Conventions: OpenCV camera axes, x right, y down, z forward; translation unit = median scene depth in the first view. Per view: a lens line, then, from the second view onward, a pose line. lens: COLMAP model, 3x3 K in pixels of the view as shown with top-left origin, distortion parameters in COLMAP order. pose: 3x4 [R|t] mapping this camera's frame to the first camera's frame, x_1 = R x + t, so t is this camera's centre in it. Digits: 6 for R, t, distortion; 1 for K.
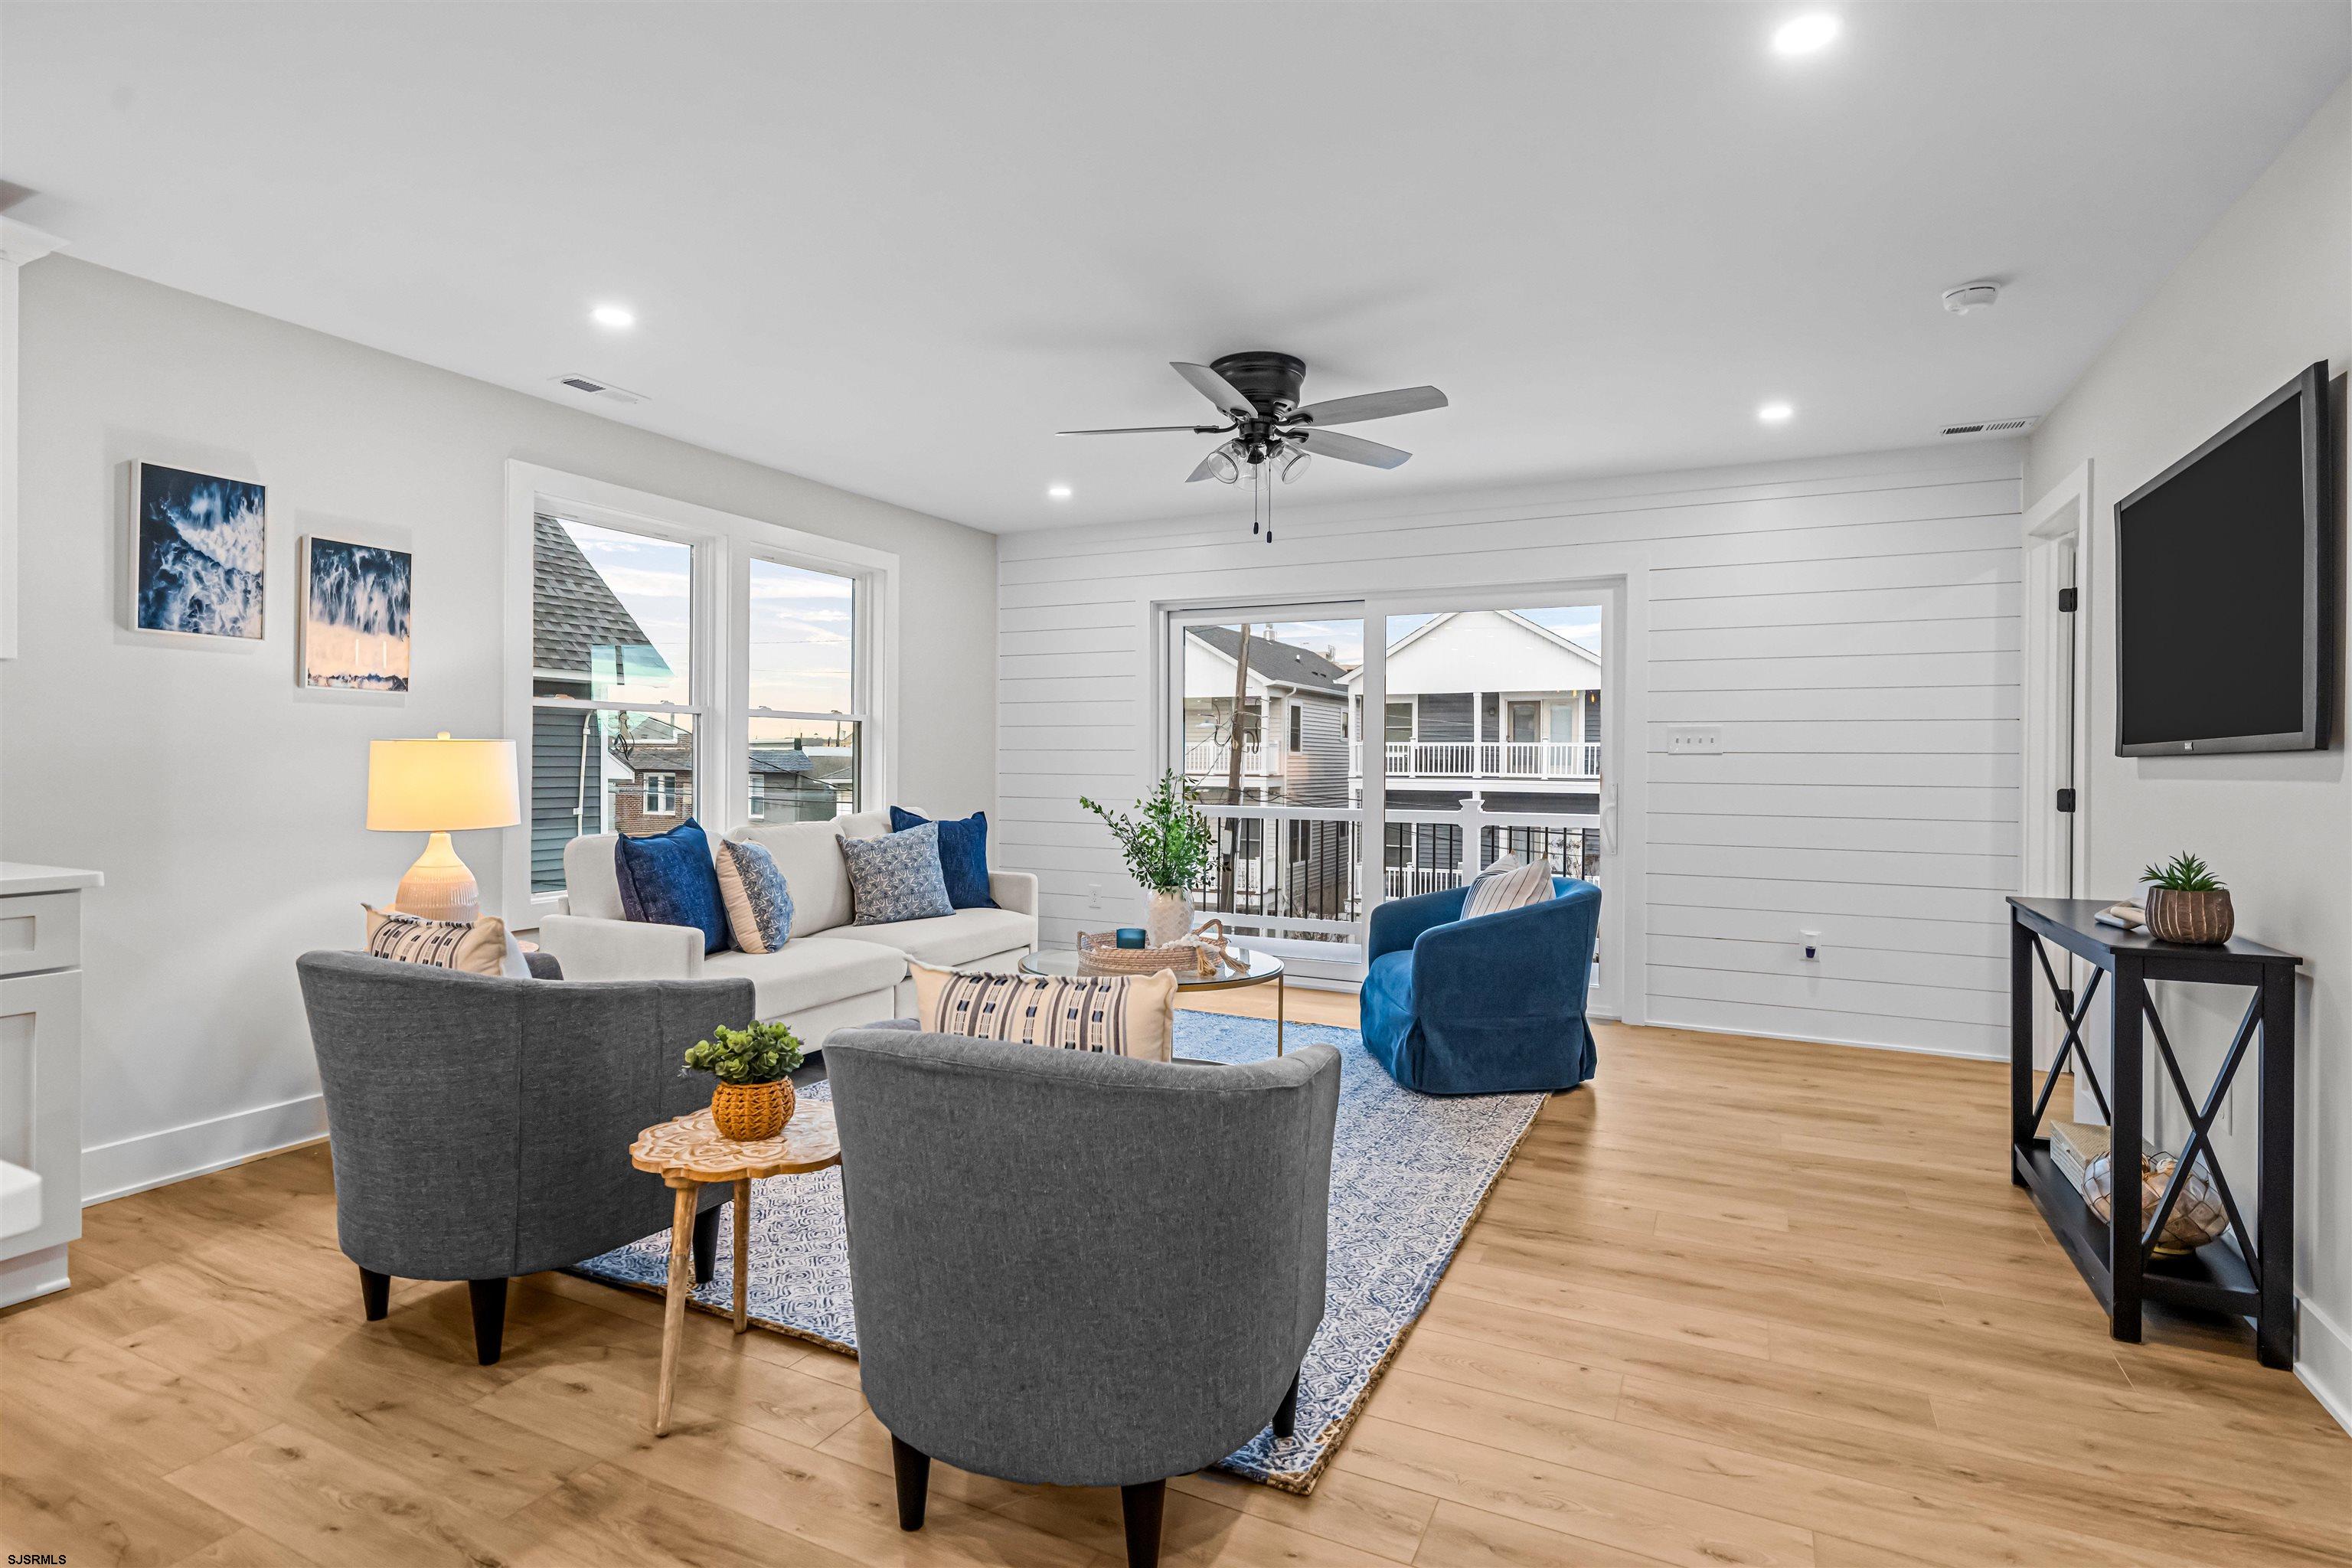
lens RADIAL K [[1162.5, 0, 1177.7], [0, 1162.5, 757.0], [0, 0, 1]] dist [-0.000176, -0.000651]
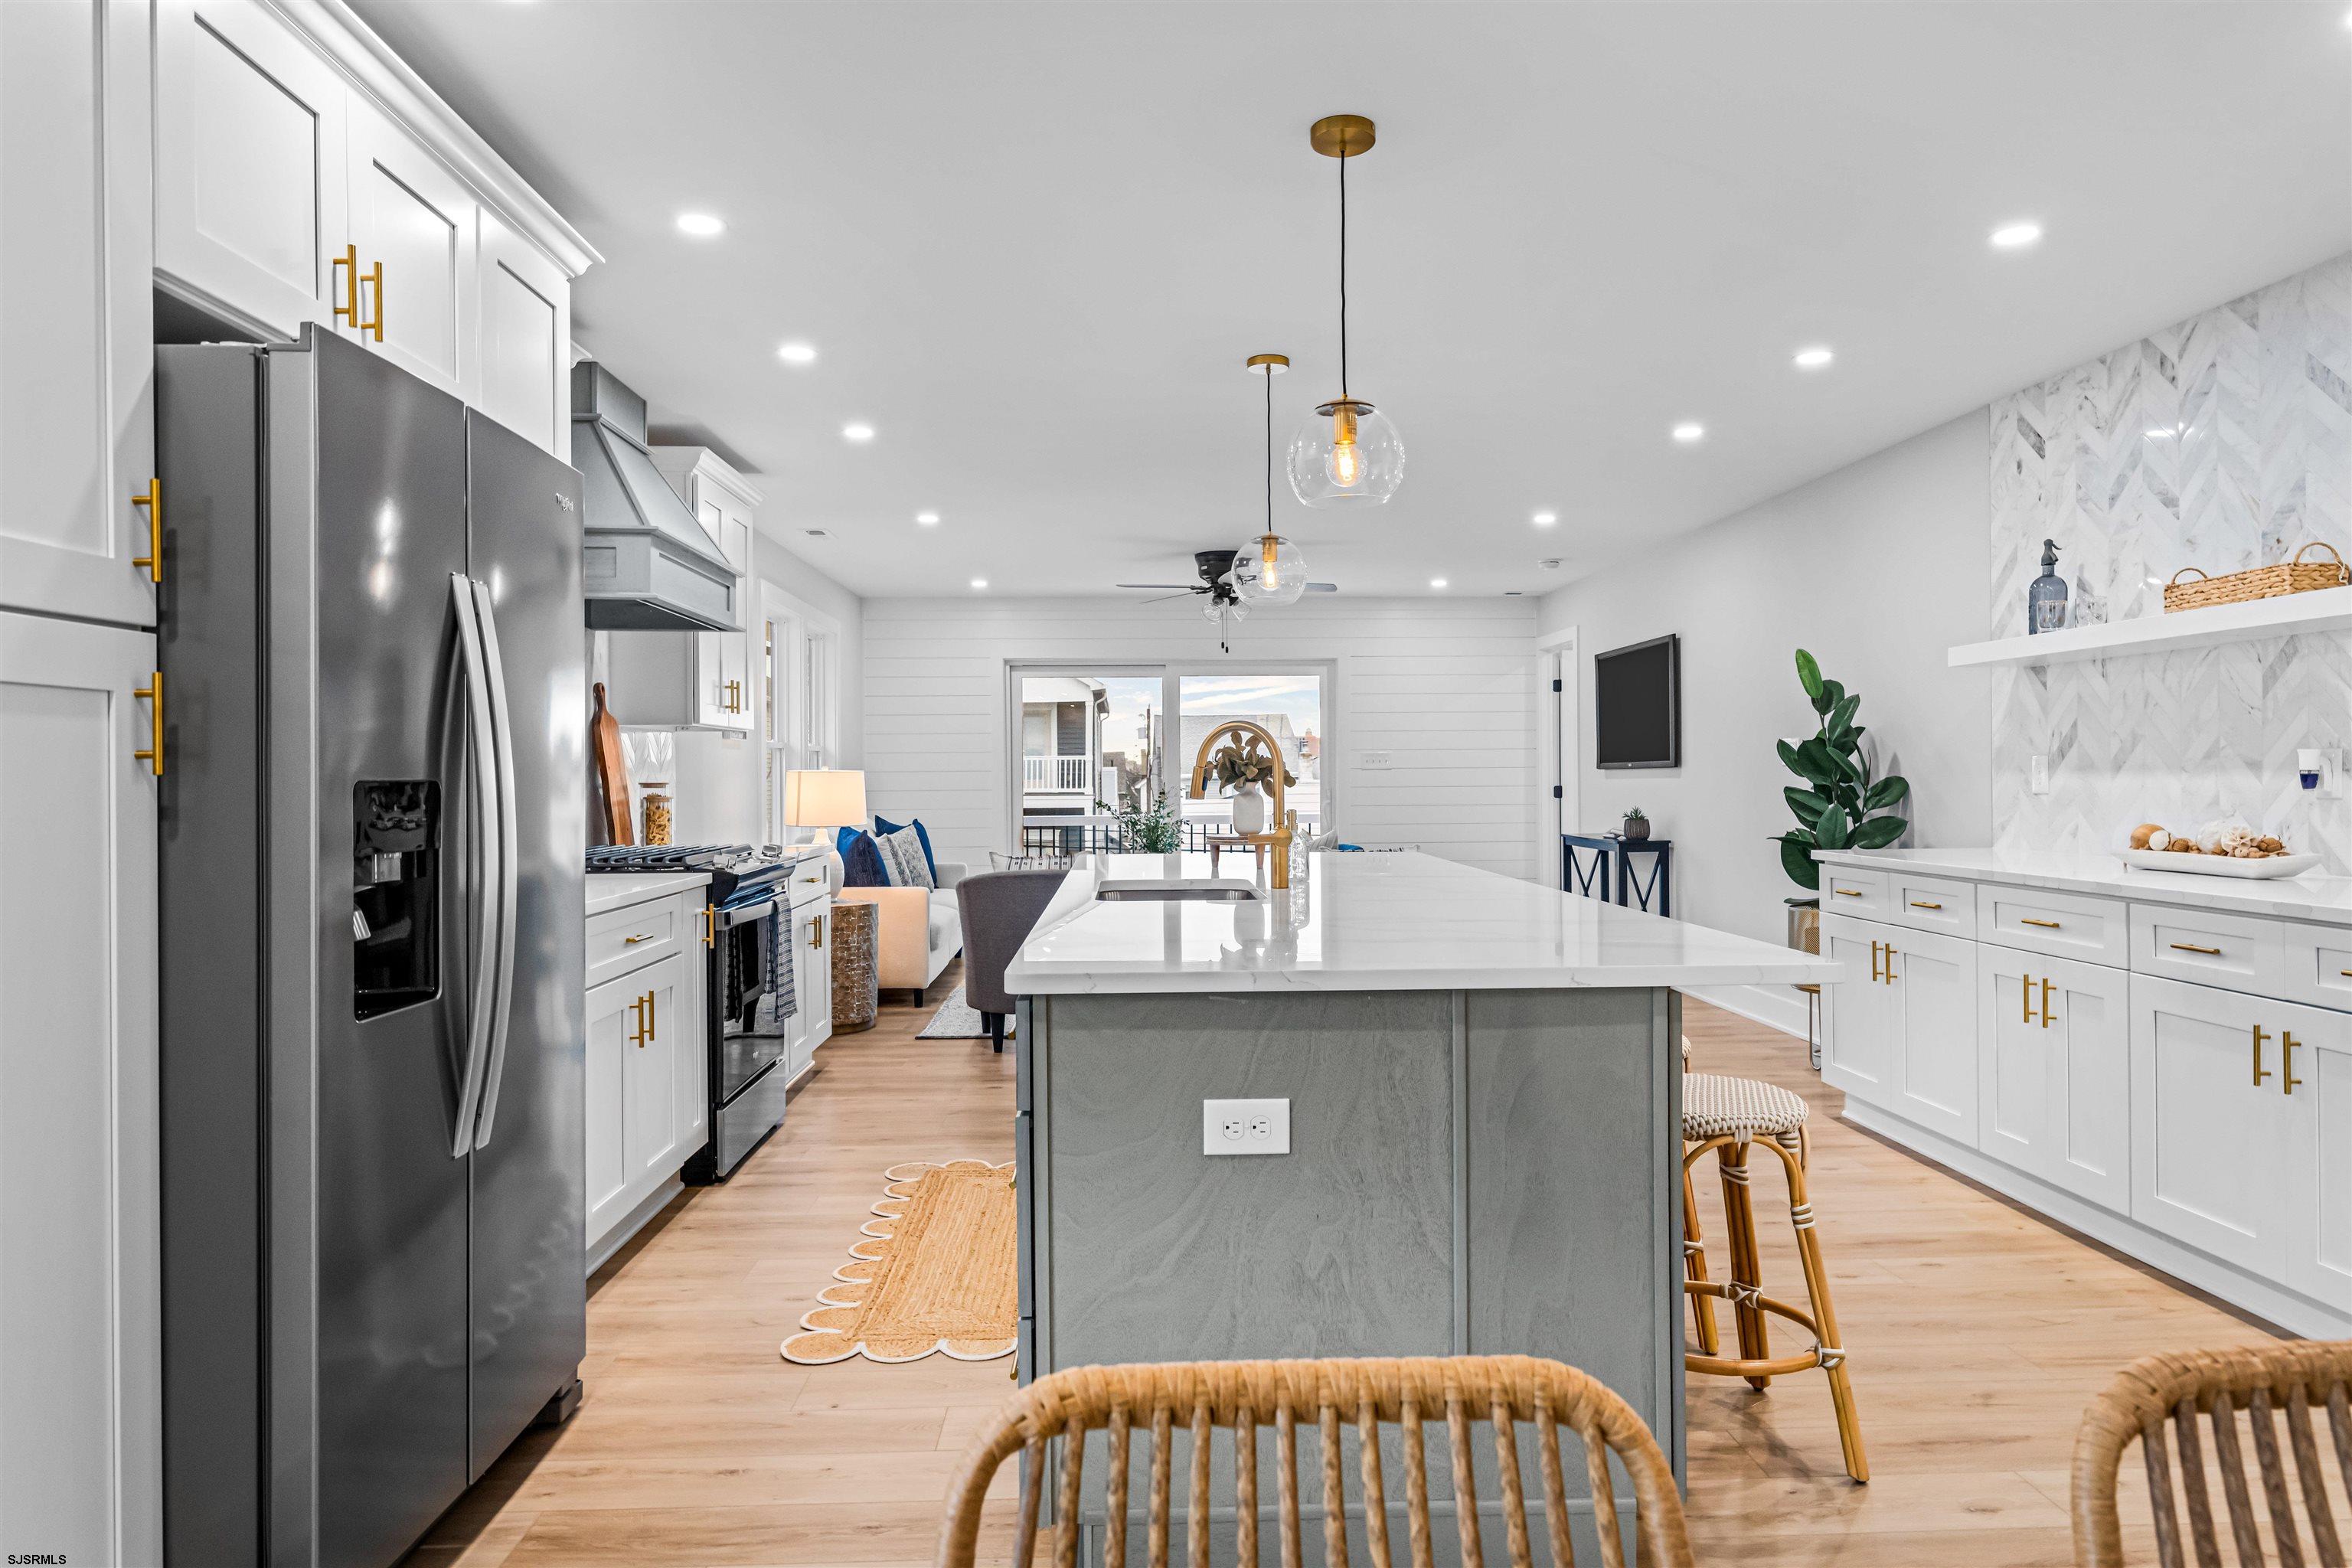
lens RADIAL K [[1455.1, 0, 1188.6], [0, 1455.1, 779.6], [0, 0, 1]] dist [0.000510, 0.002035]
pose [[0.877393, -0.015325, 0.479528, -1.046512], [0.012841, 0.999882, 0.008459, -0.012254], [-0.479601, -0.001264, 0.877486, -0.920318]]
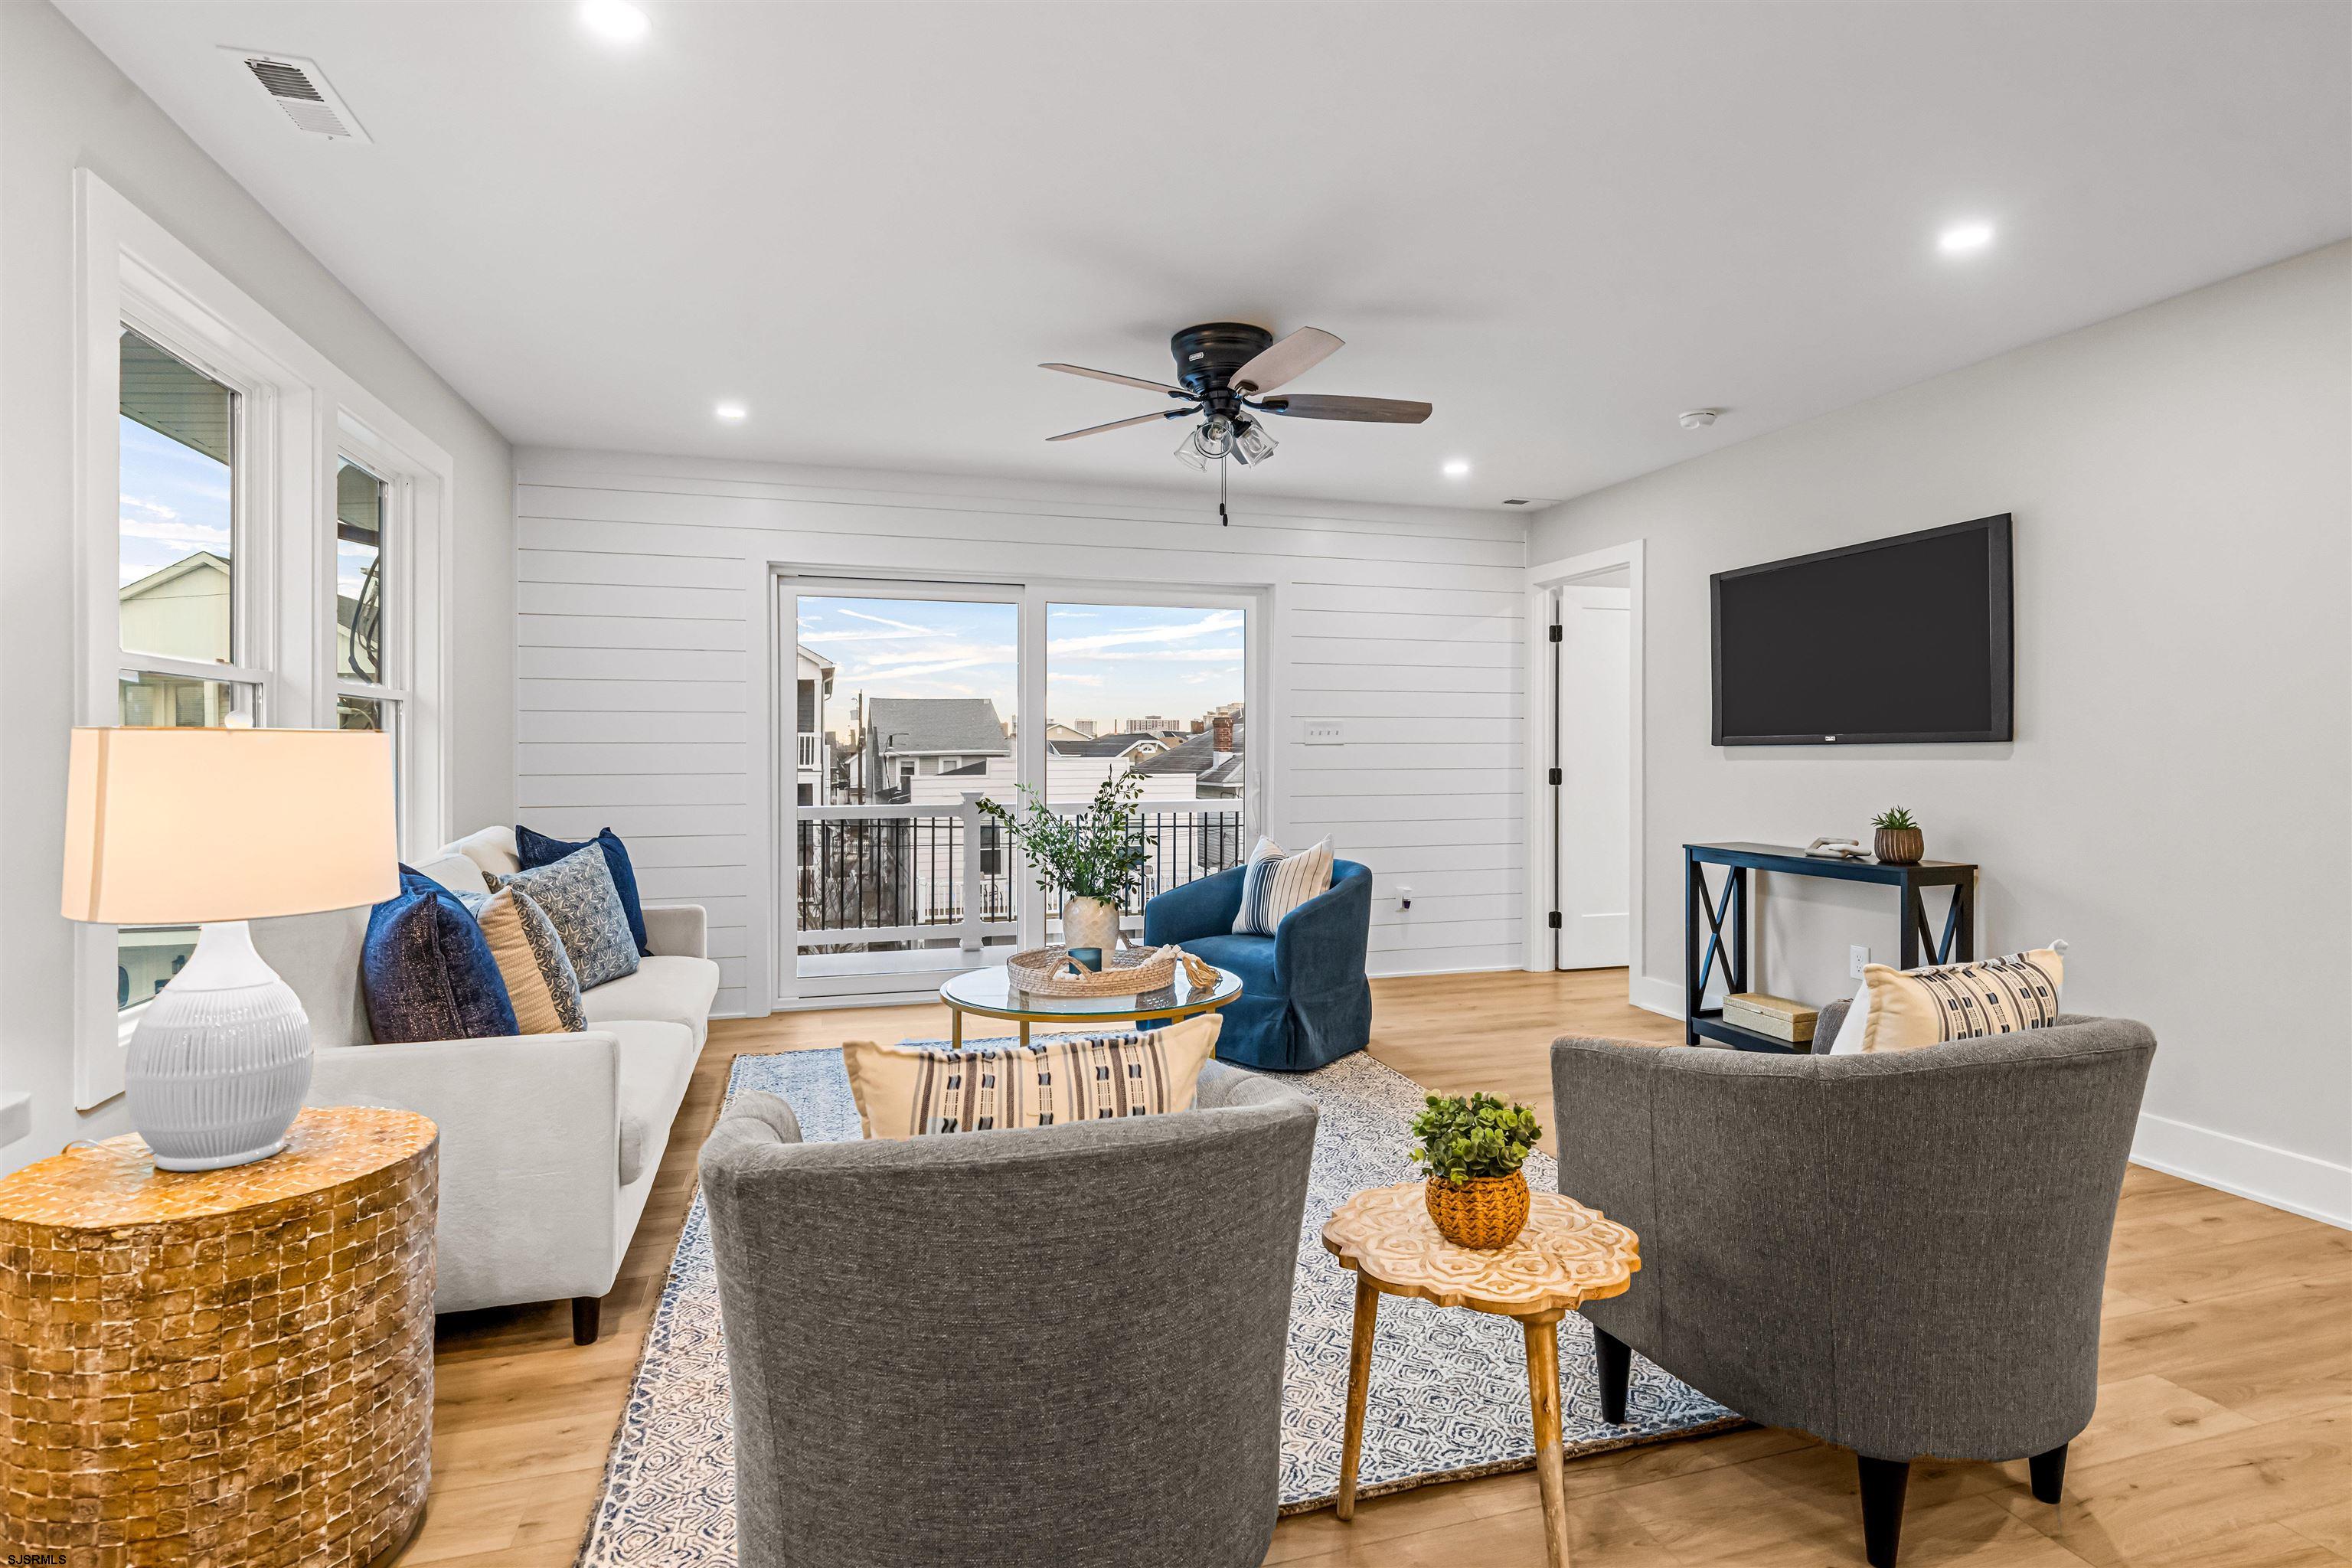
lens RADIAL K [[1162.5, 0, 1177.7], [0, 1162.5, 757.0], [0, 0, 1]] dist [-0.000176, -0.000651]
pose [[0.732693, -0.011744, 0.680458, -0.609700], [0.005784, 0.999922, 0.011029, -0.005103], [-0.680534, -0.004145, 0.732704, 0.330027]]
